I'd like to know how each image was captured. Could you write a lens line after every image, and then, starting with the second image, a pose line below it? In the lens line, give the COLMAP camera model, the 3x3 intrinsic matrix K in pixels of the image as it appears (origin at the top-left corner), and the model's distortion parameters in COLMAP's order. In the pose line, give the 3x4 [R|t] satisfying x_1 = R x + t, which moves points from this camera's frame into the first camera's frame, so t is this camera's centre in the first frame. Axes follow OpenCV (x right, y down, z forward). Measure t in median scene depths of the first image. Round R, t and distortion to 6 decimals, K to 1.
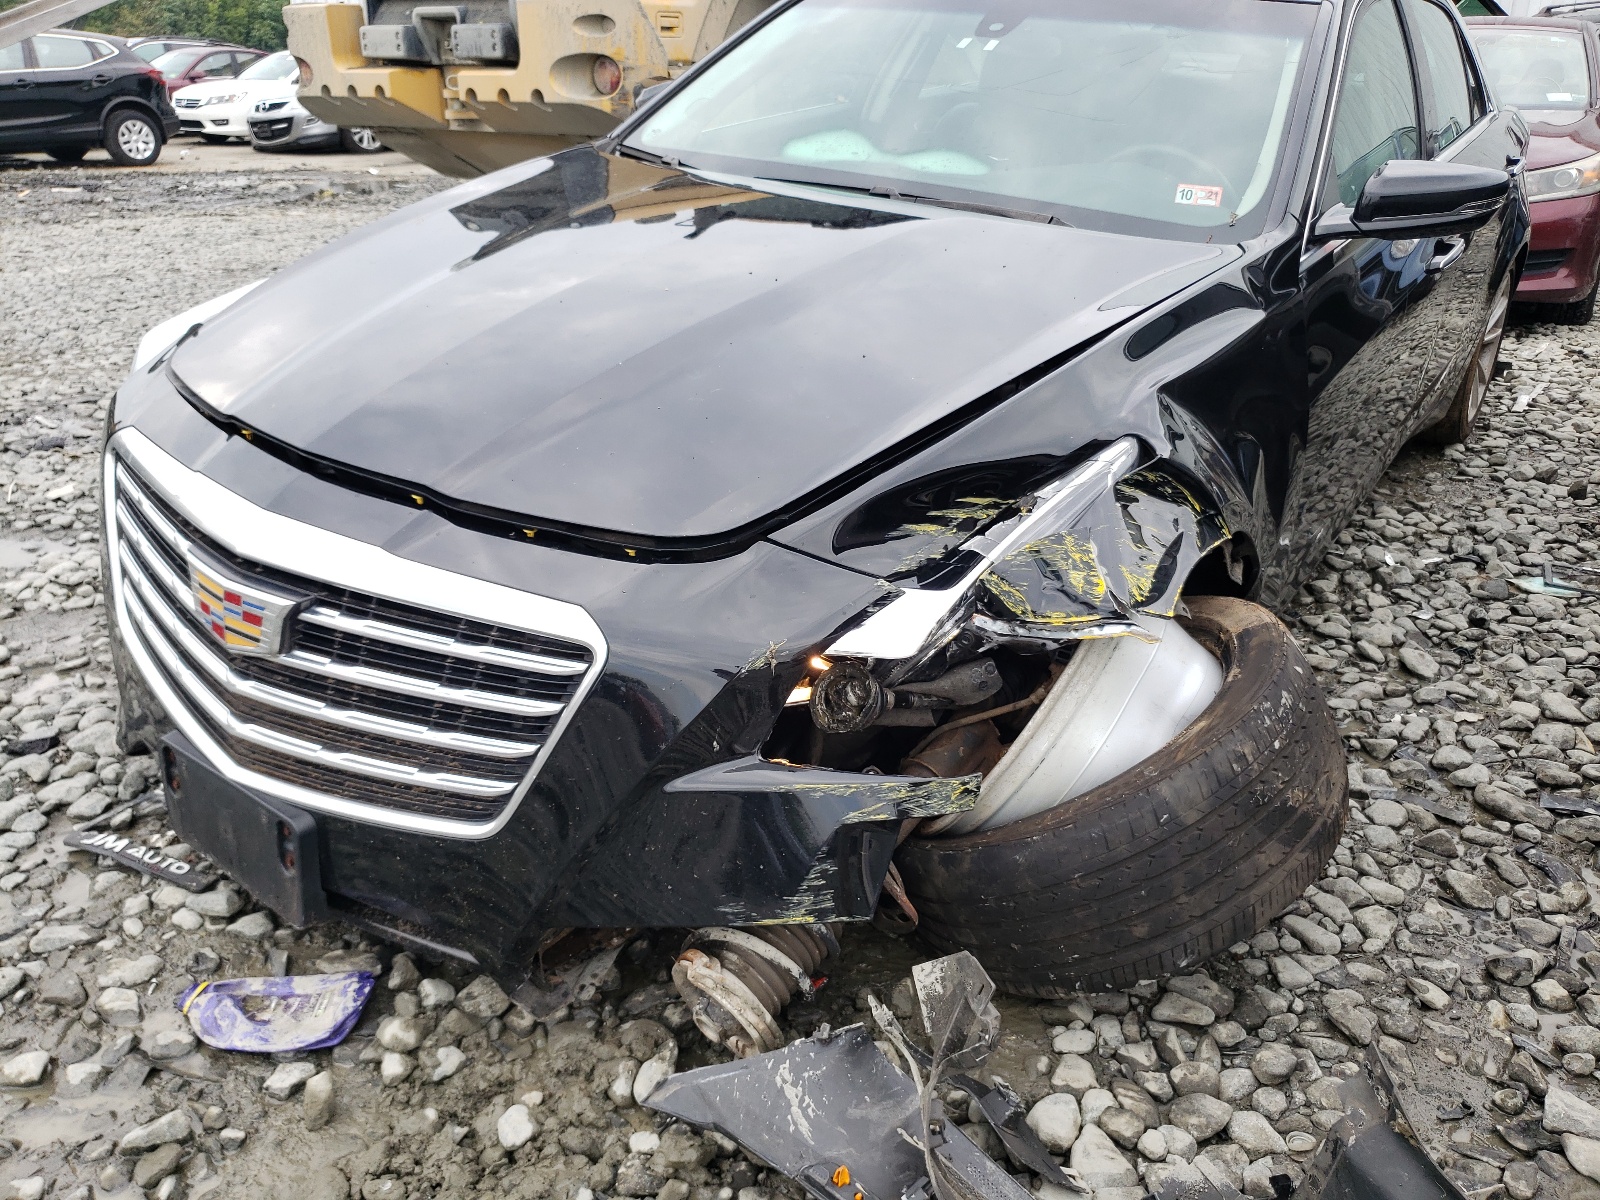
lens RADIAL K [[1215.5, 0, 800.0], [0, 1215.5, 600.0], [0, 0, 1]] dist [-0.005233, 0.034182]
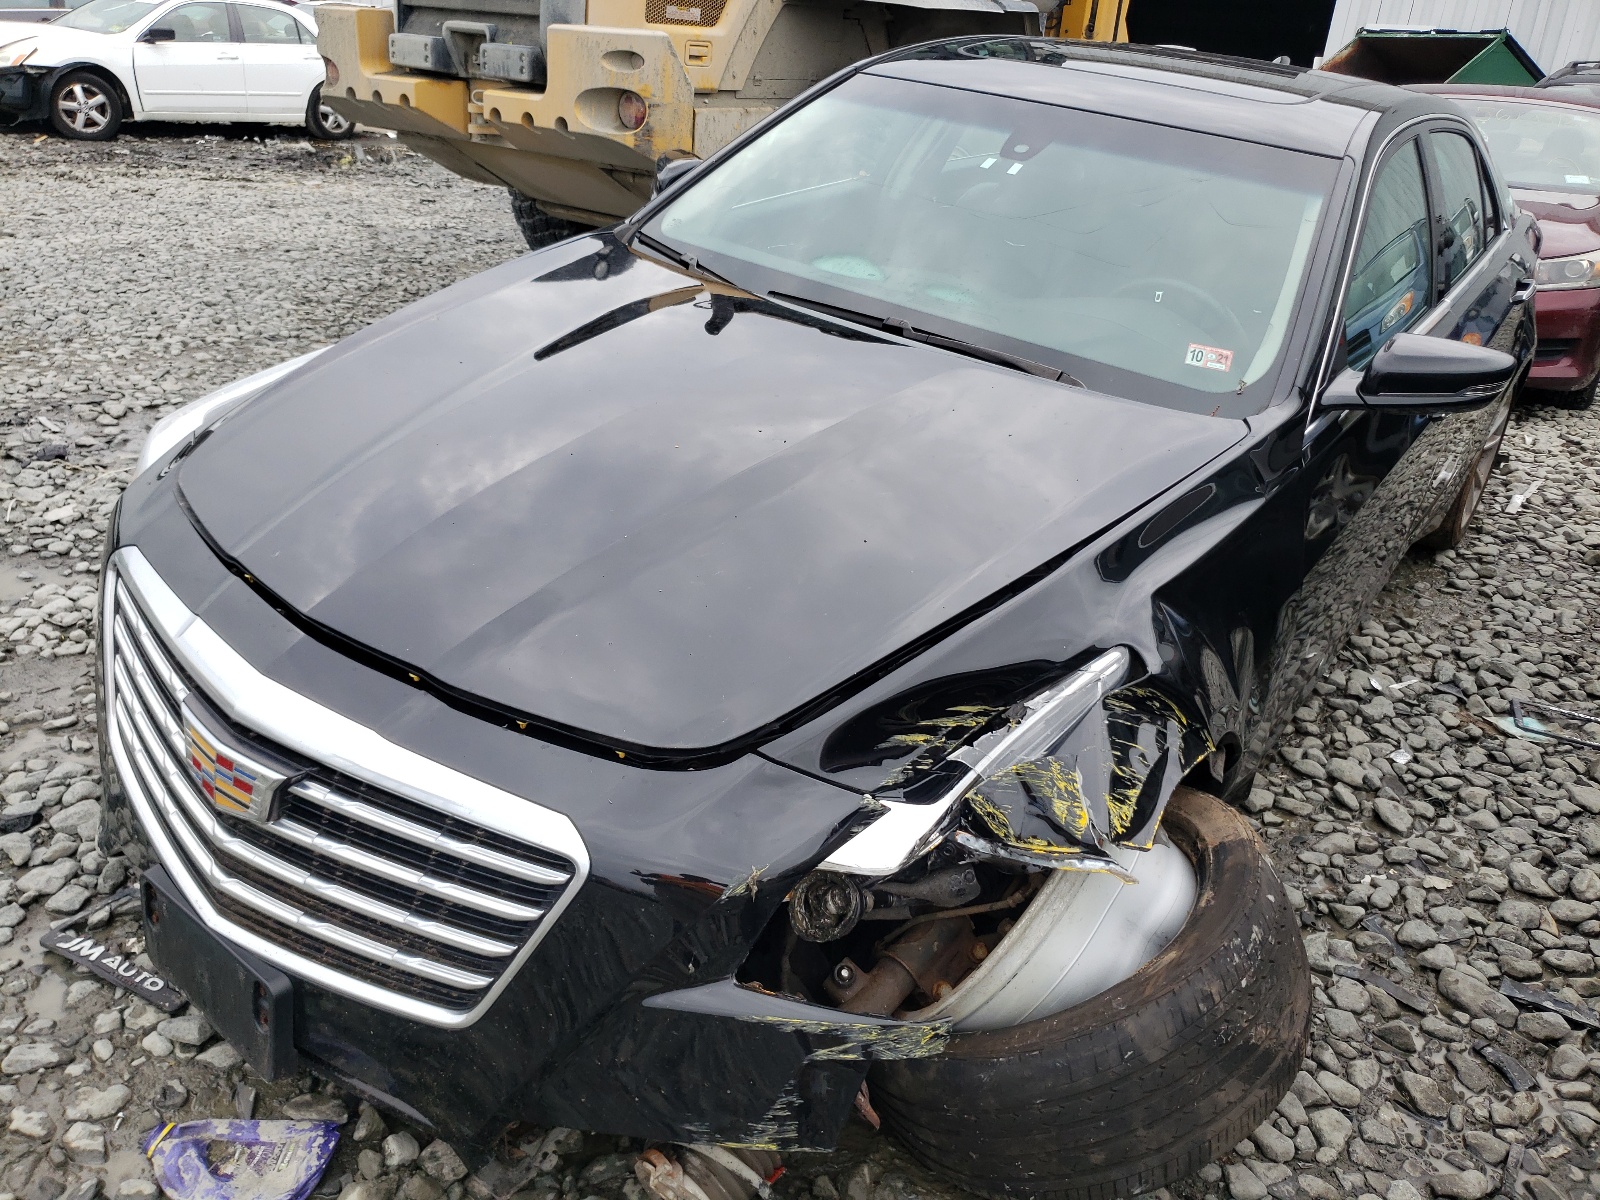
lens RADIAL K [[1209.4, 0, 795.7], [0, 1209.4, 598.6], [0, 0, 1]] dist [-0.005346, 0.038947]
pose [[0.997567, 0.069463, 0.005959, -0.006407], [-0.069521, 0.997527, 0.010307, -0.122989], [-0.005229, -0.010696, 0.999929, -0.003617]]
